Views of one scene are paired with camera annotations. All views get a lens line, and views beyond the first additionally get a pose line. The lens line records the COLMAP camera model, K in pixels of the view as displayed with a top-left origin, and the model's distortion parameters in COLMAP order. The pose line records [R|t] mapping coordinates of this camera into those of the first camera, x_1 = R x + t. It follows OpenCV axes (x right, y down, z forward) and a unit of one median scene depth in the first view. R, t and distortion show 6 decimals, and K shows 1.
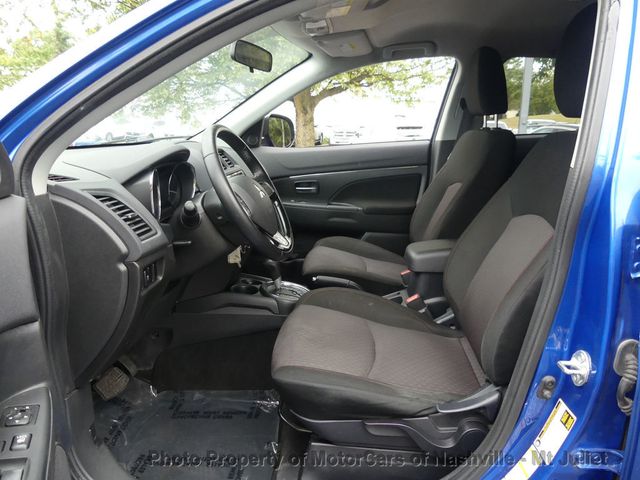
lens RADIAL K [[486.7, 0, 320.0], [0, 486.7, 238.0], [0, 0, 1]] dist [-0.009622, 0.016491]
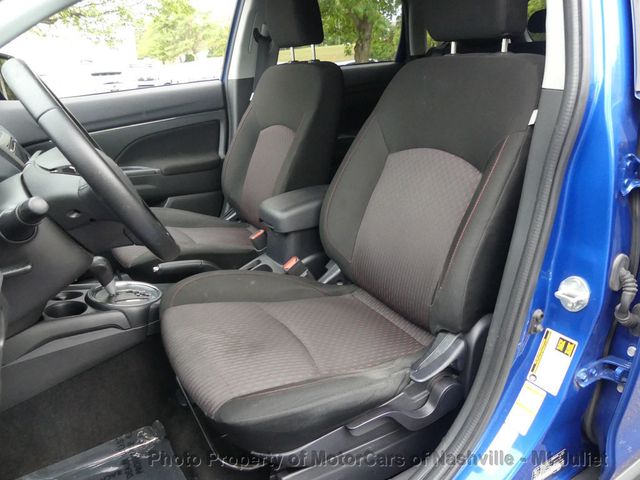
lens RADIAL K [[486.7, 0, 320.9], [0, 486.7, 239.2], [0, 0, 1]] dist [-0.009622, 0.016491]
pose [[0.823278, -0.217819, 0.524184, -0.192109], [0.160497, 0.975088, 0.153114, -0.037854], [-0.544477, -0.041926, 0.837728, 0.224927]]
